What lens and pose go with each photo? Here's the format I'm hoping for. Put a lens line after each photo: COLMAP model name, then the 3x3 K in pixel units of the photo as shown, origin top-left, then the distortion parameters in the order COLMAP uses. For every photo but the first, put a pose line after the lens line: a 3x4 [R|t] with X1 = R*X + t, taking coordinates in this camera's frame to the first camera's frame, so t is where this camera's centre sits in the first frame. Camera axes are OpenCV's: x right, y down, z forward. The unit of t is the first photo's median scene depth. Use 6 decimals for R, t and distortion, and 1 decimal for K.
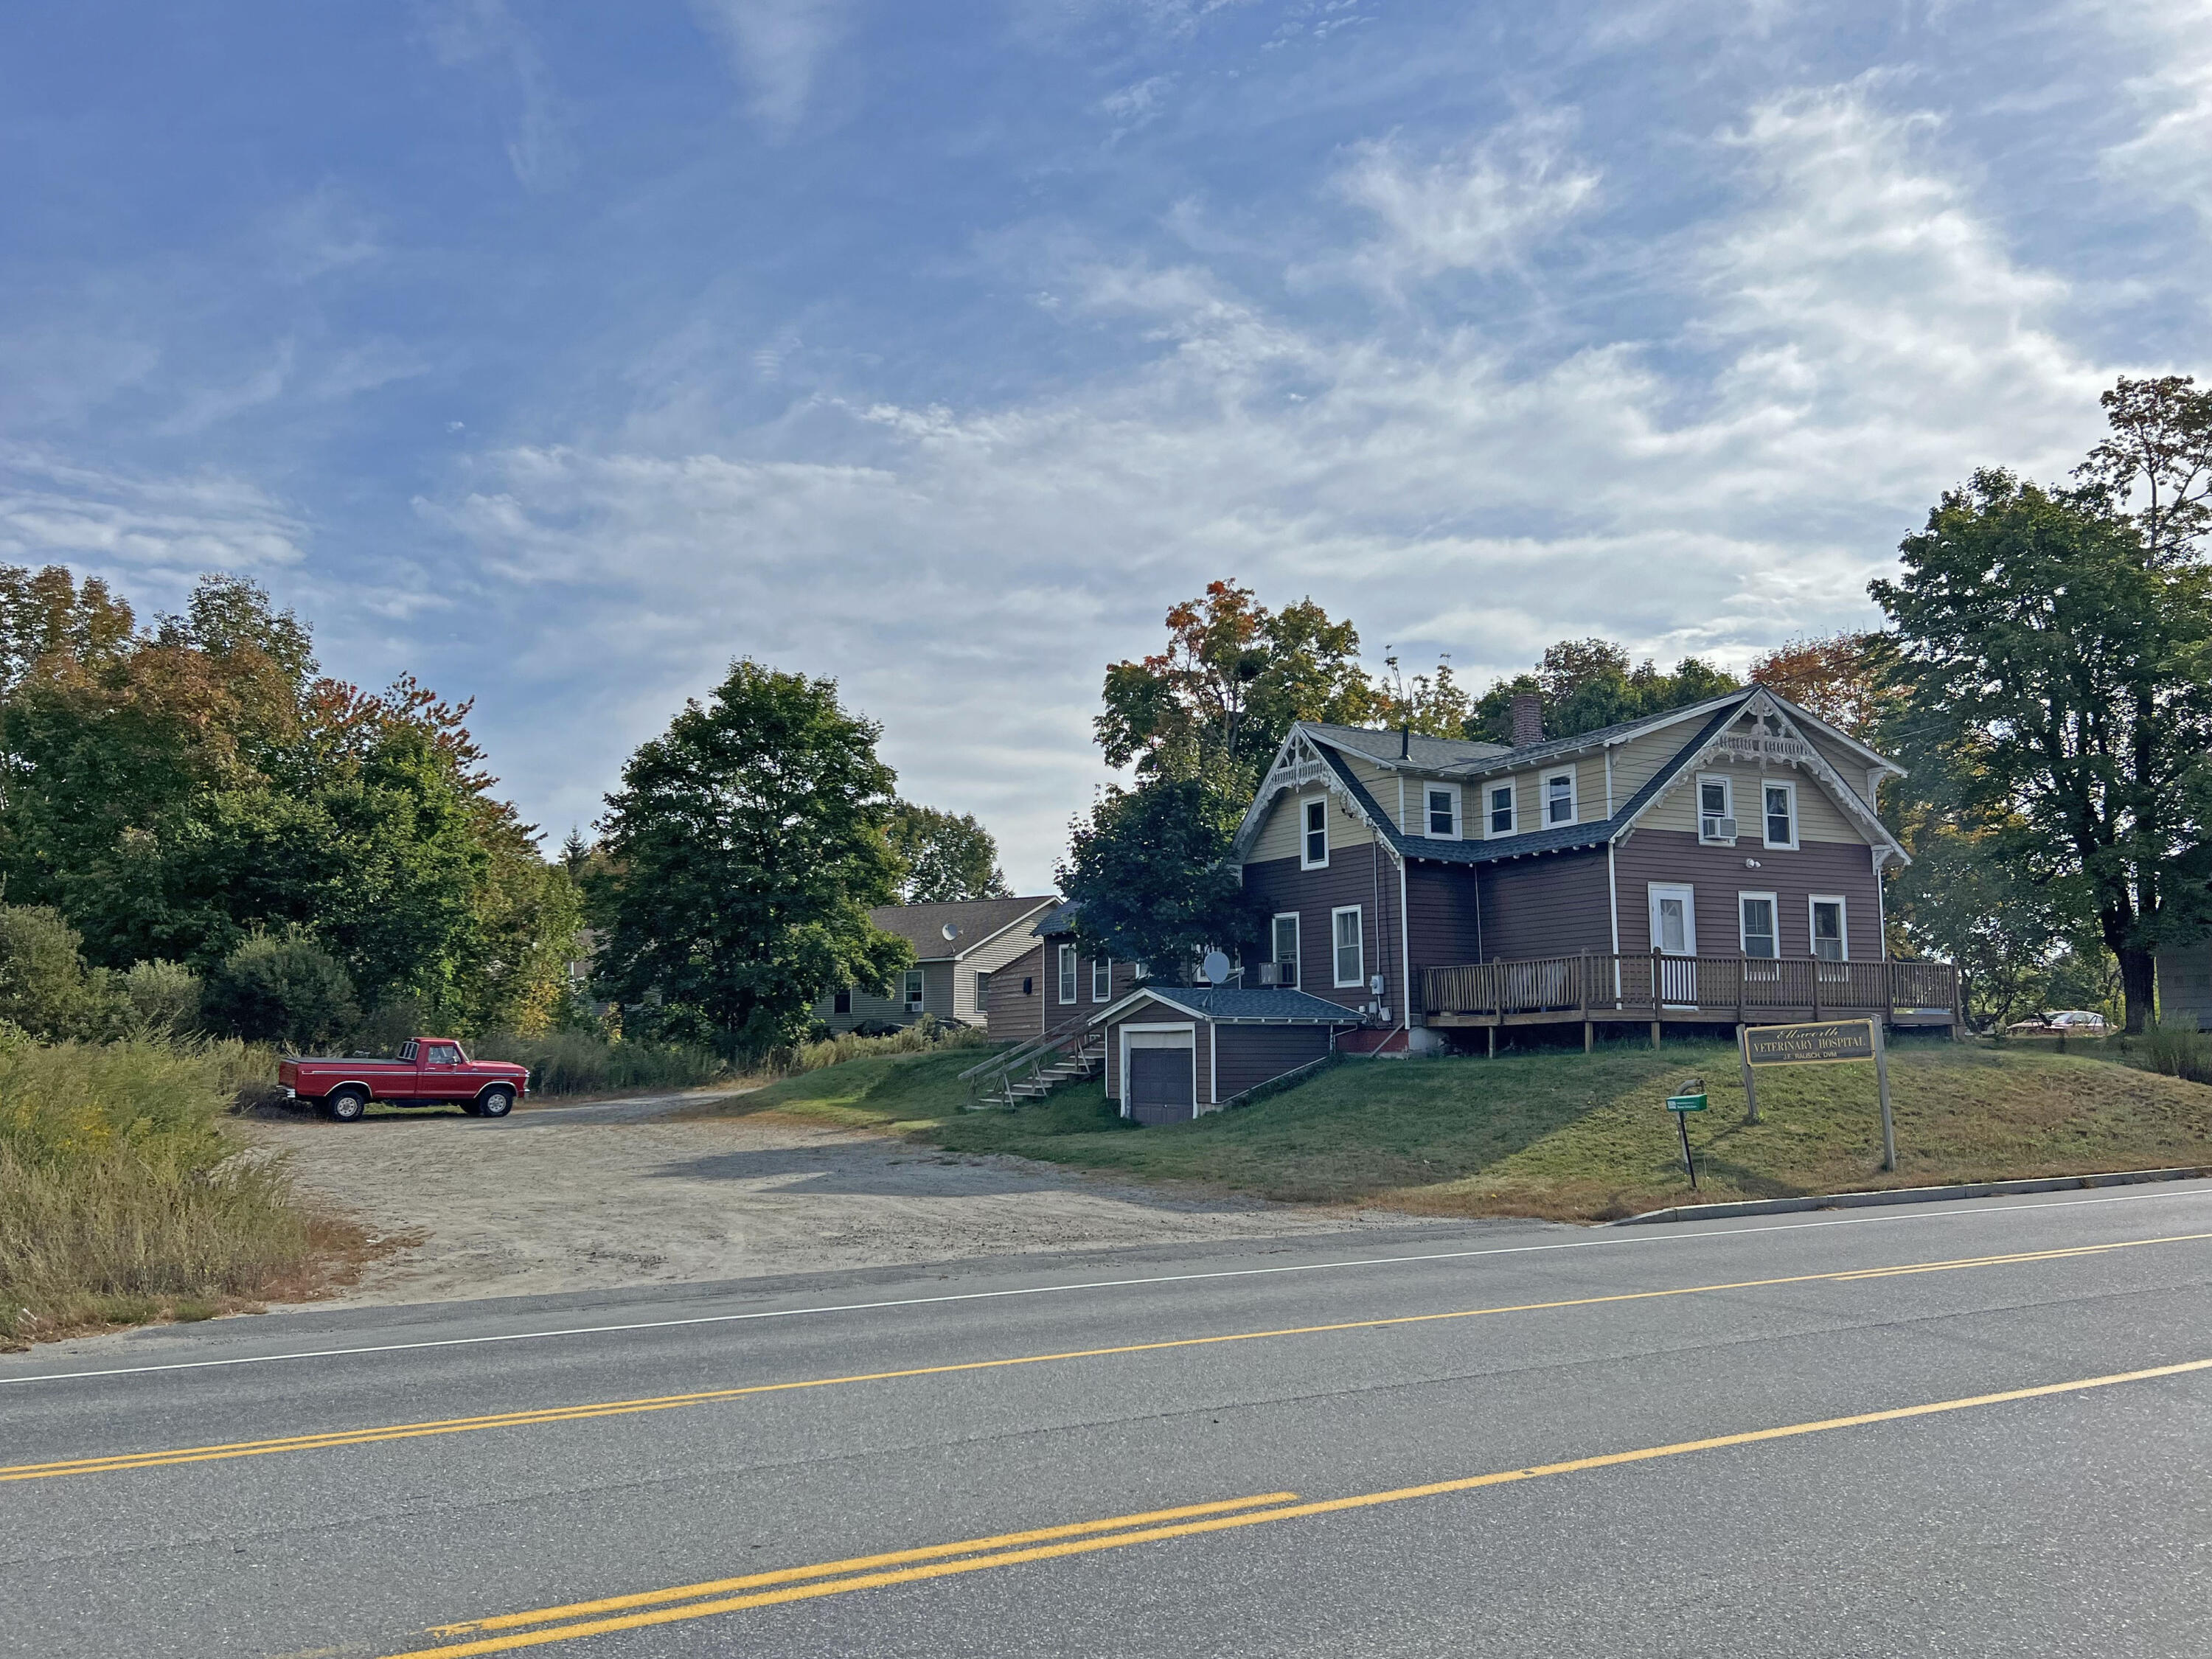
lens RADIAL K [[1764.7, 0, 1117.5], [0, 1764.7, 831.2], [0, 0, 1]] dist [0.073974, -0.093488]
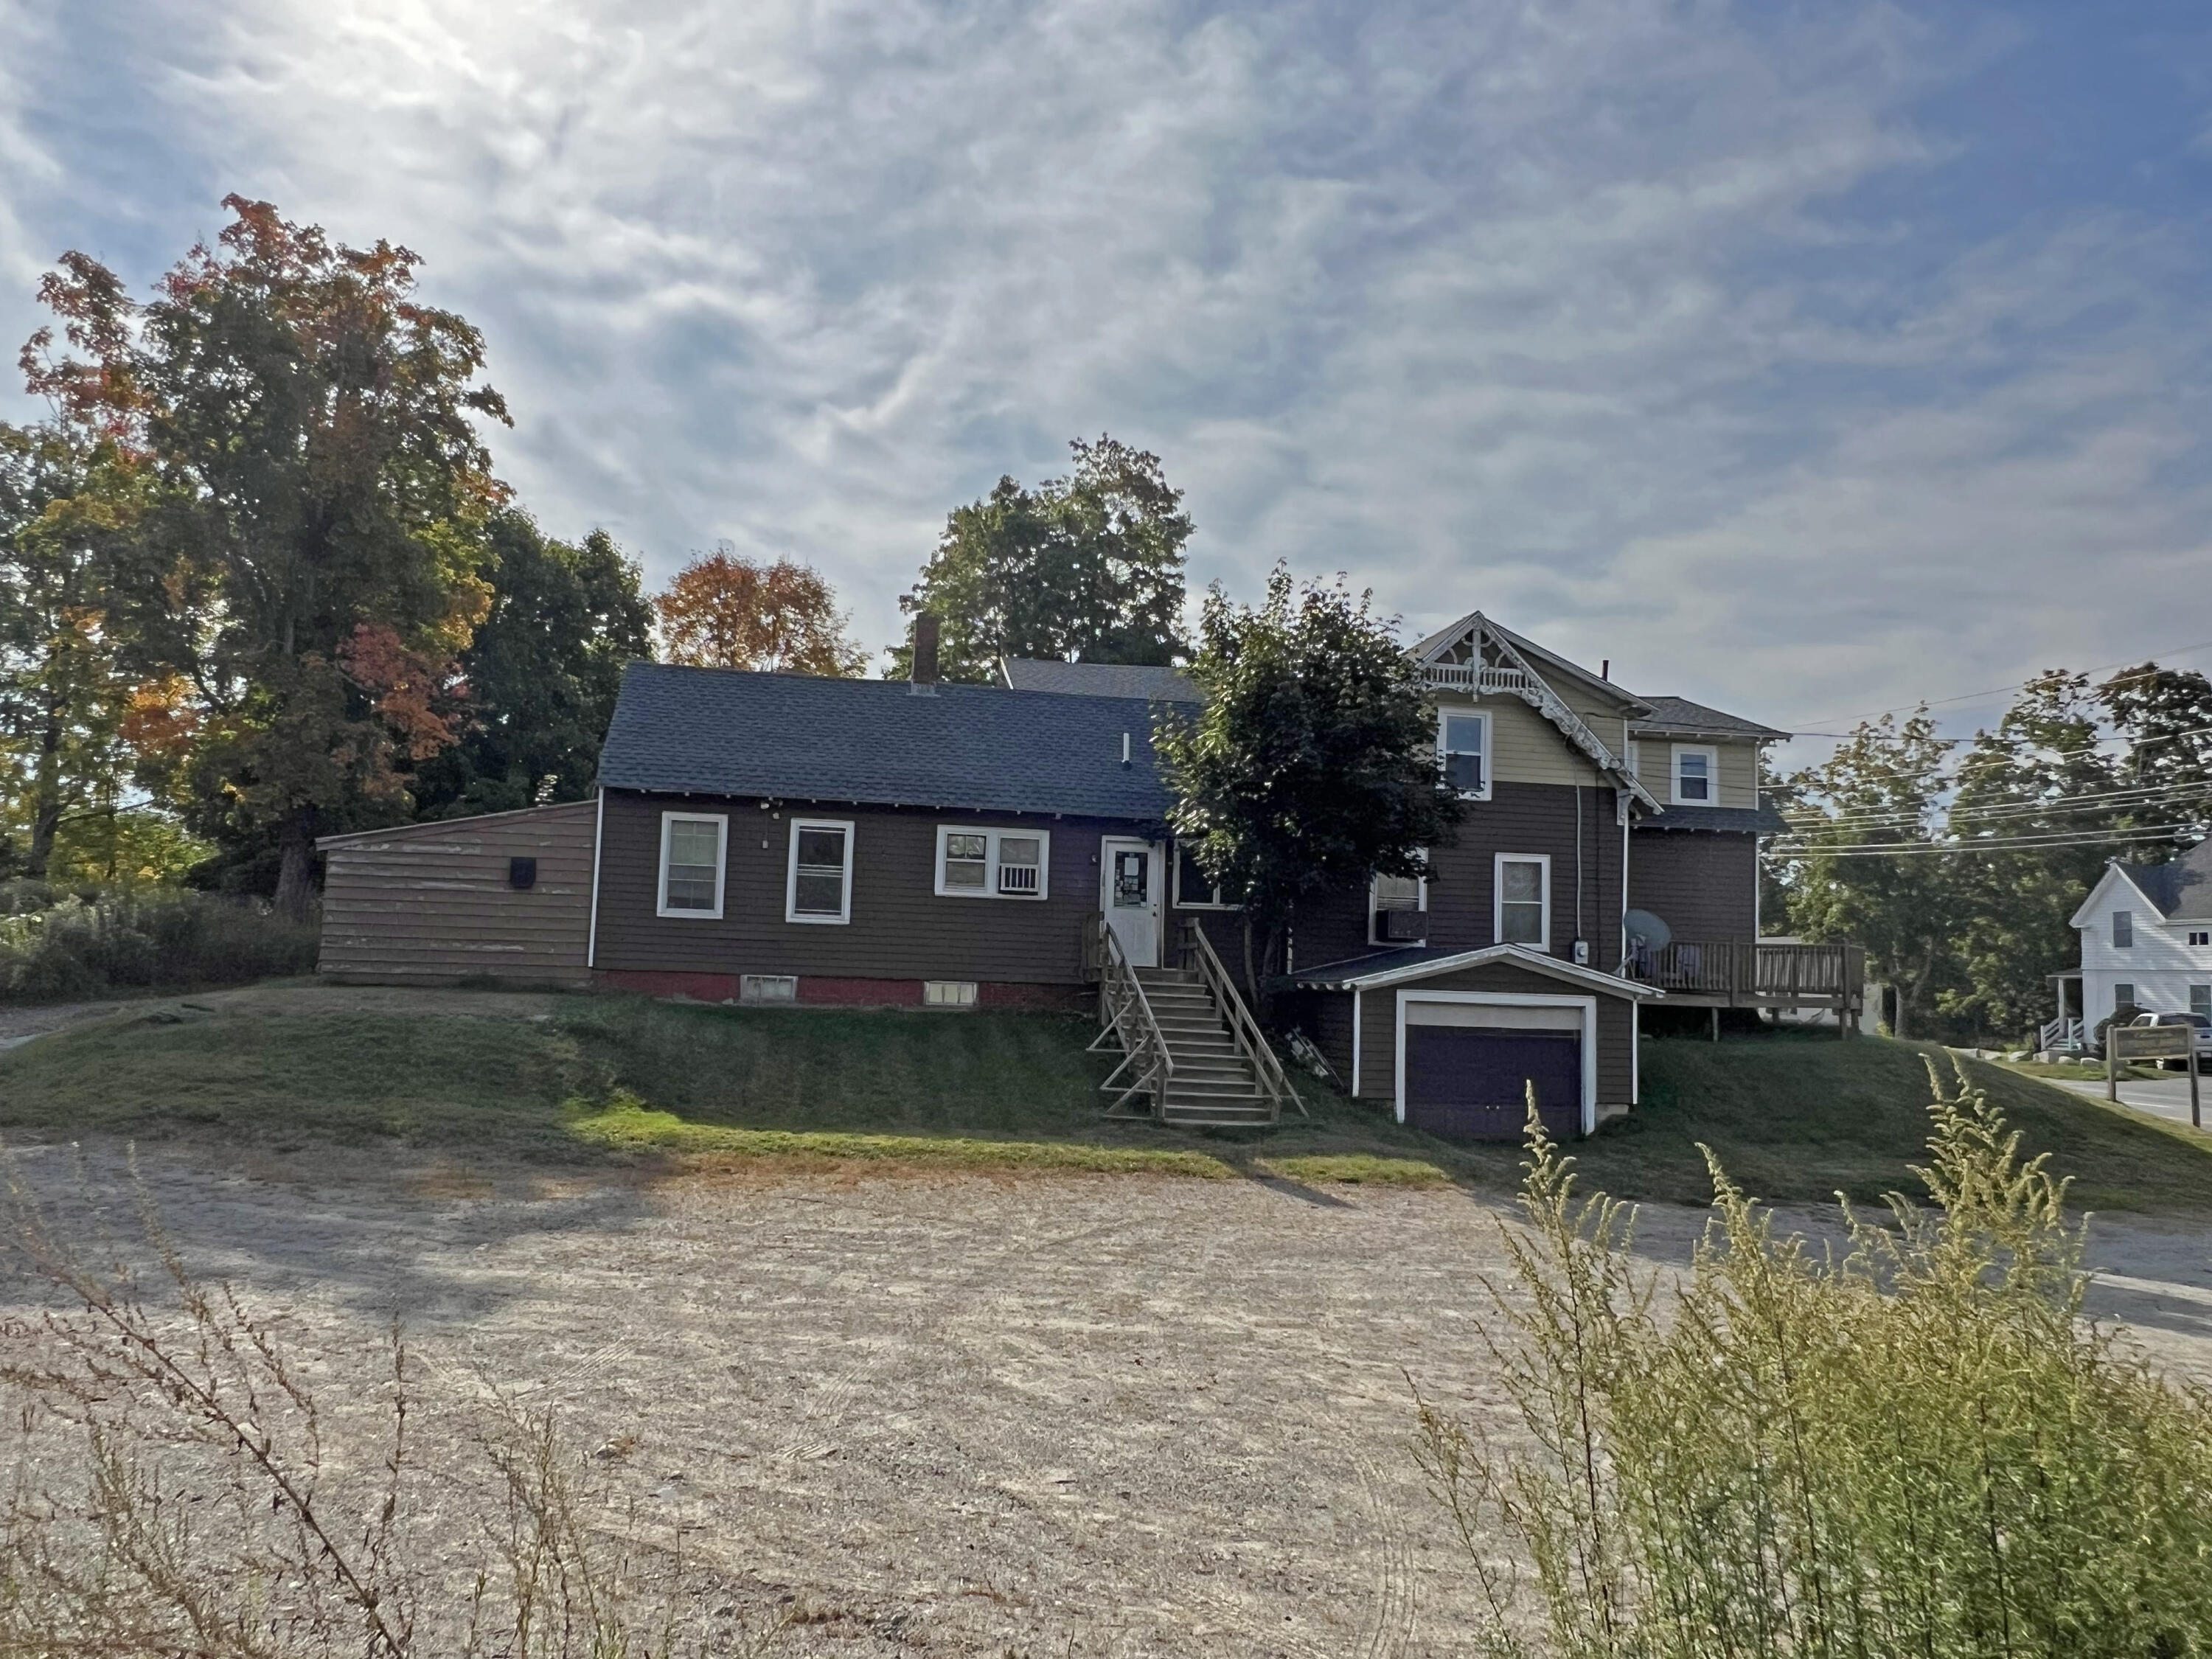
lens RADIAL K [[1564.1, 0, 1106.0], [0, 1564.1, 829.5], [0, 0, 1]] dist [0.001394, 0.001680]
pose [[0.294206, 0.099051, 0.950595, -0.079294], [-0.154249, 0.986497, -0.055053, 0.012893], [-0.943213, -0.130432, 0.305512, 0.121342]]
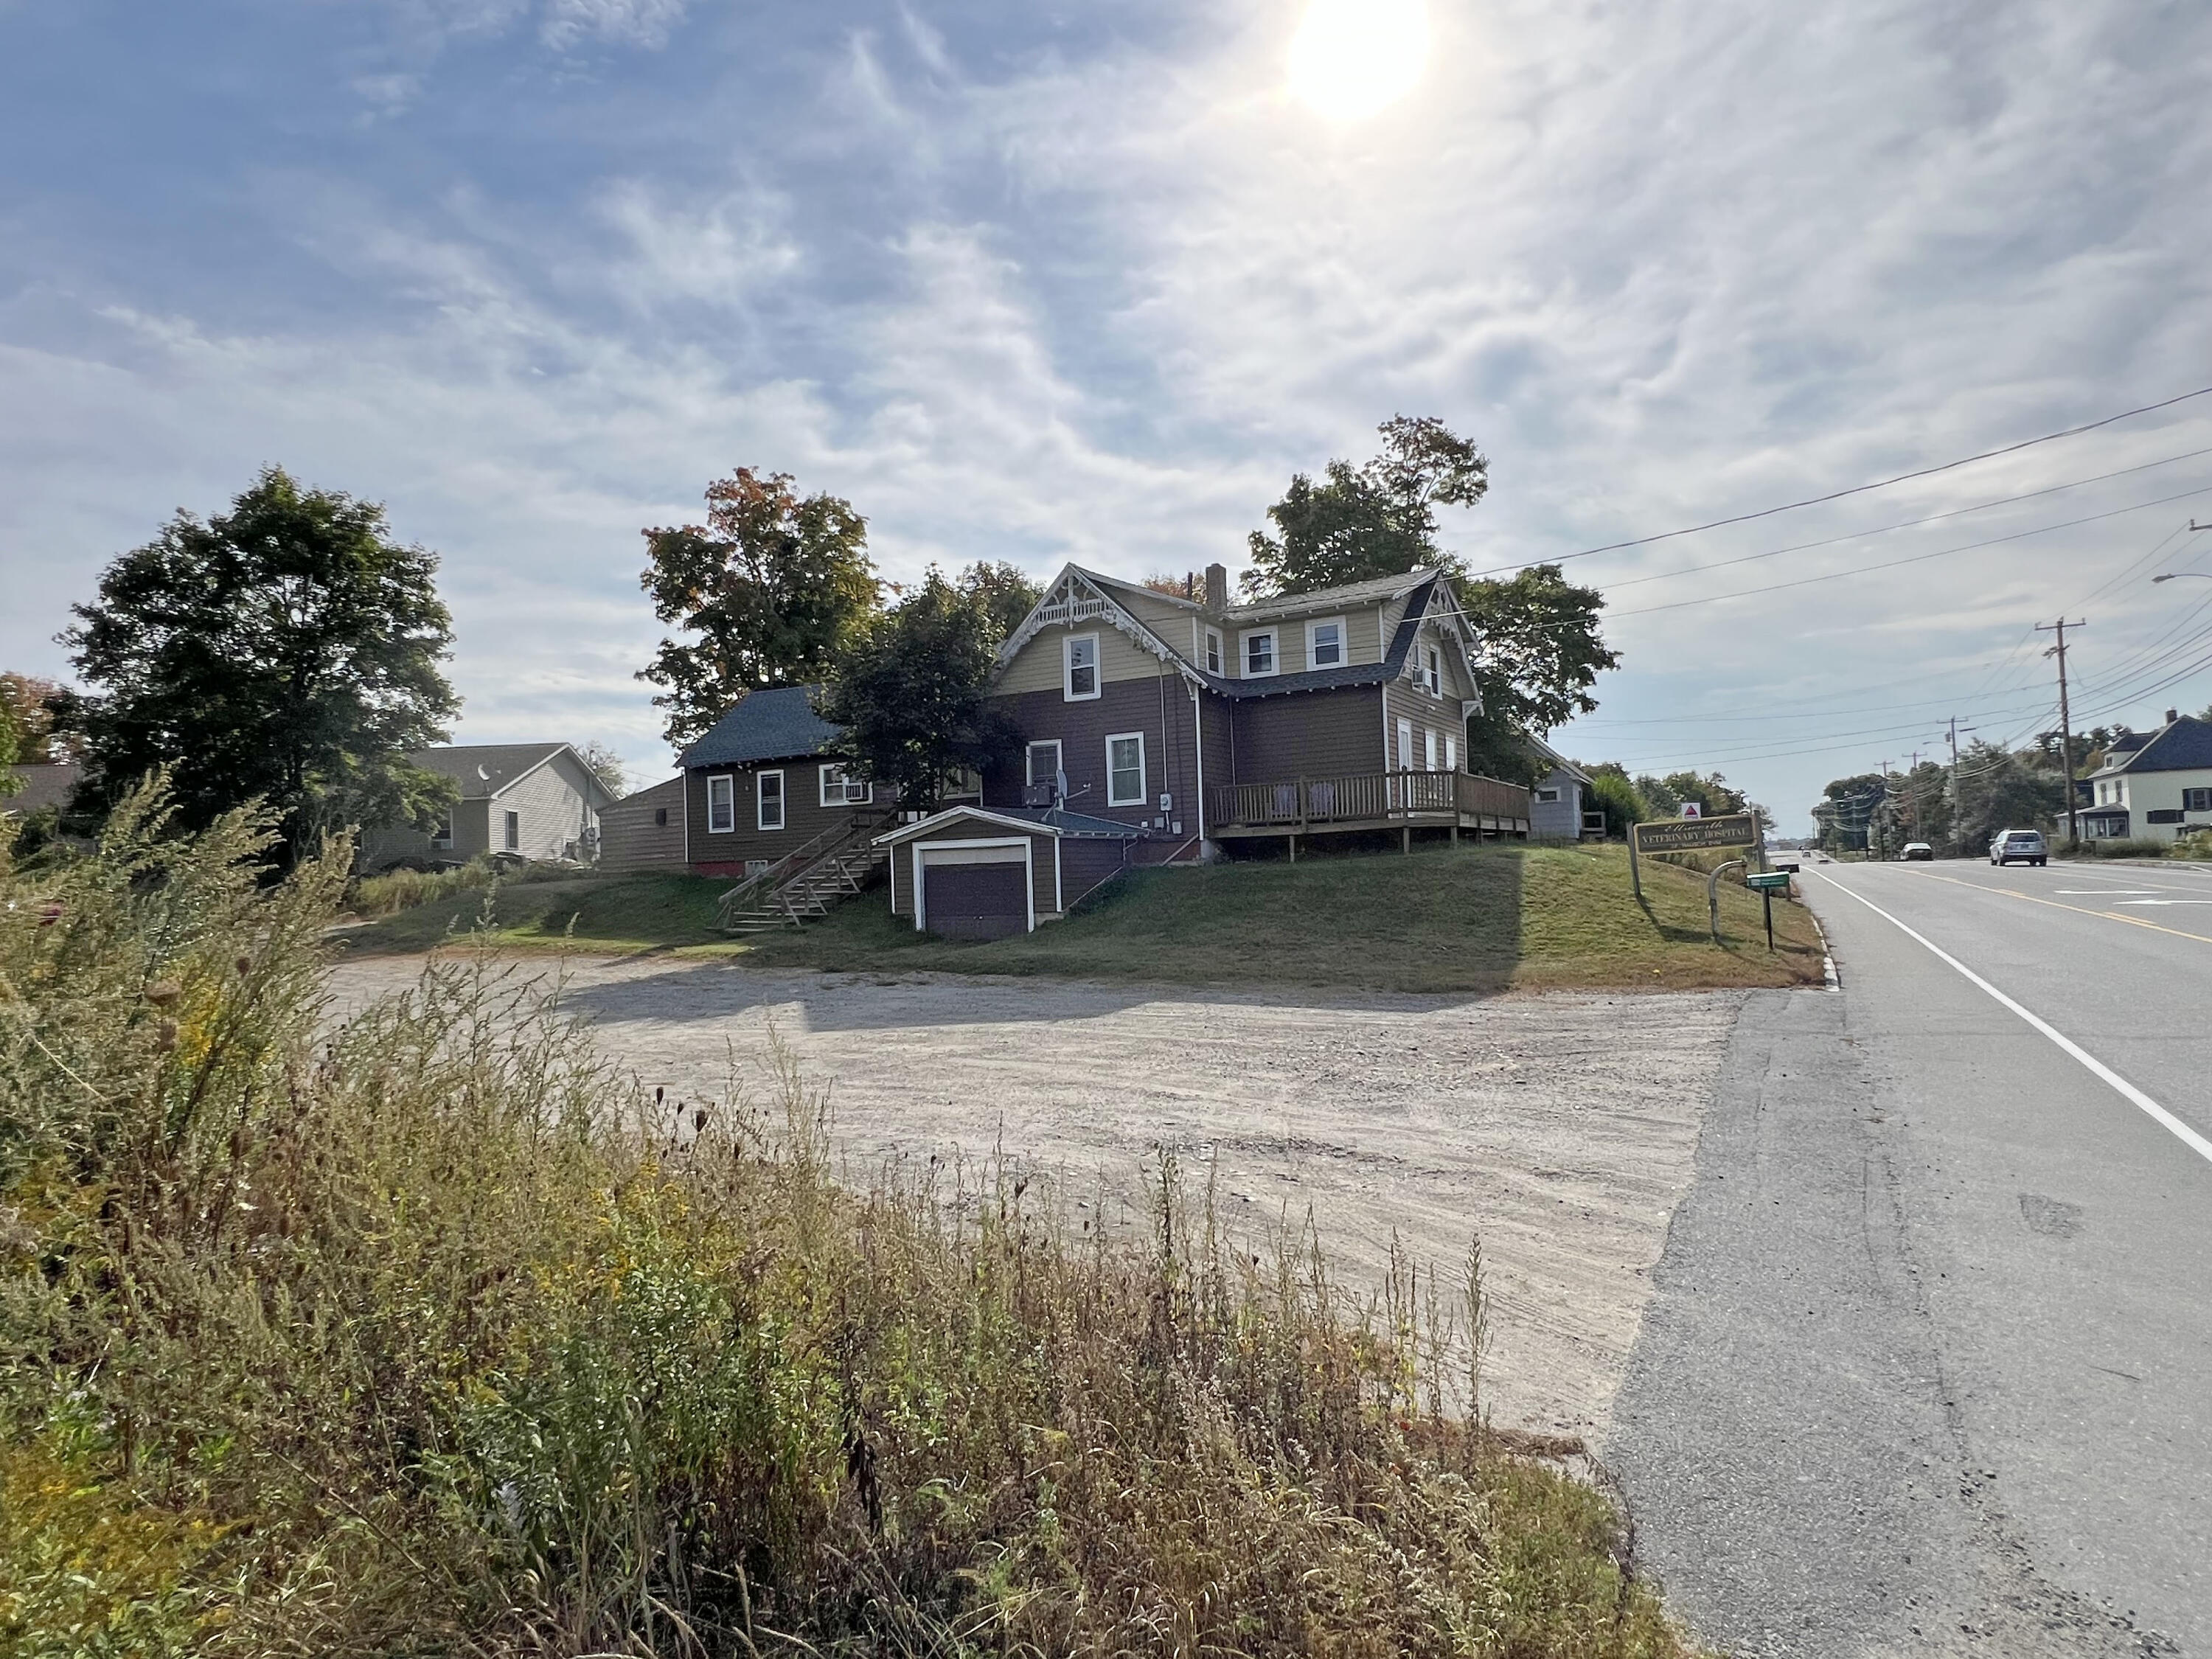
lens RADIAL K [[1219.7, 0, 1106.0], [0, 1219.7, 829.5], [0, 0, 1]] dist [0.004256, 0.003287]
pose [[0.848226, -0.006413, 0.529596, -0.036410], [-0.035236, 0.997028, 0.068510, 0.006402], [-0.528462, -0.076773, 0.845479, 0.044321]]
